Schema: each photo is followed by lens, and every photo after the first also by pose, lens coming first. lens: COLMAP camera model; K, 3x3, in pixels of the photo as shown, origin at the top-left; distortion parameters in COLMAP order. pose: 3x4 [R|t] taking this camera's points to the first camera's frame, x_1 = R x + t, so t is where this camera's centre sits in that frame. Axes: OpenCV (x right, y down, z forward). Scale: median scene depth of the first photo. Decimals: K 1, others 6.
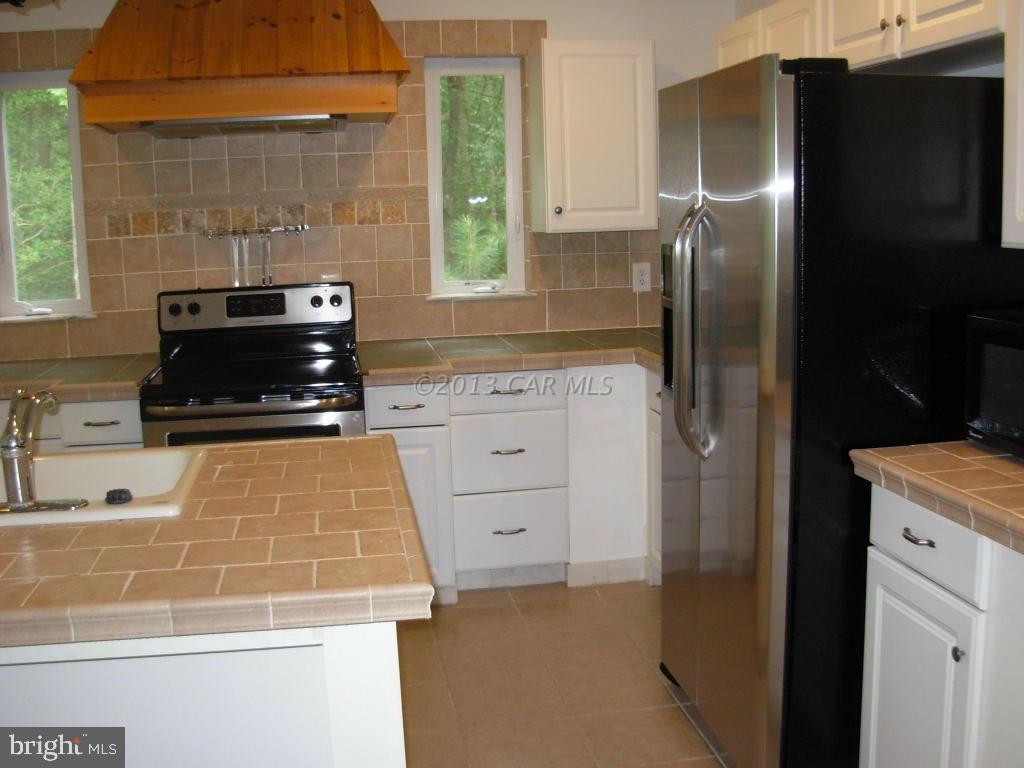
lens RADIAL K [[1100.2, 0, 512.0], [0, 1100.2, 384.0], [0, 0, 1]] dist [-0.228112, 0.121772]
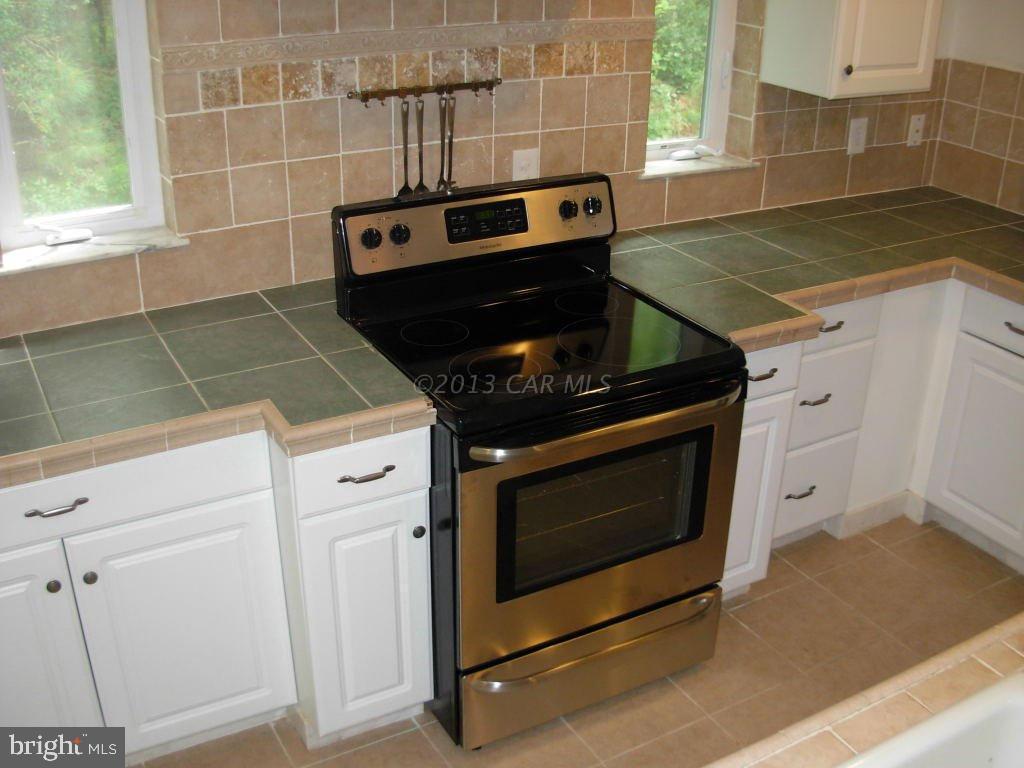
lens RADIAL K [[1100.2, 0, 512.0], [0, 1100.2, 384.0], [0, 0, 1]] dist [-0.228112, 0.121772]
pose [[0.940098, -0.102832, 0.325025, -0.422964], [0.011147, 0.962183, 0.272176, -0.149123], [-0.340722, -0.252249, 0.905693, 0.364360]]
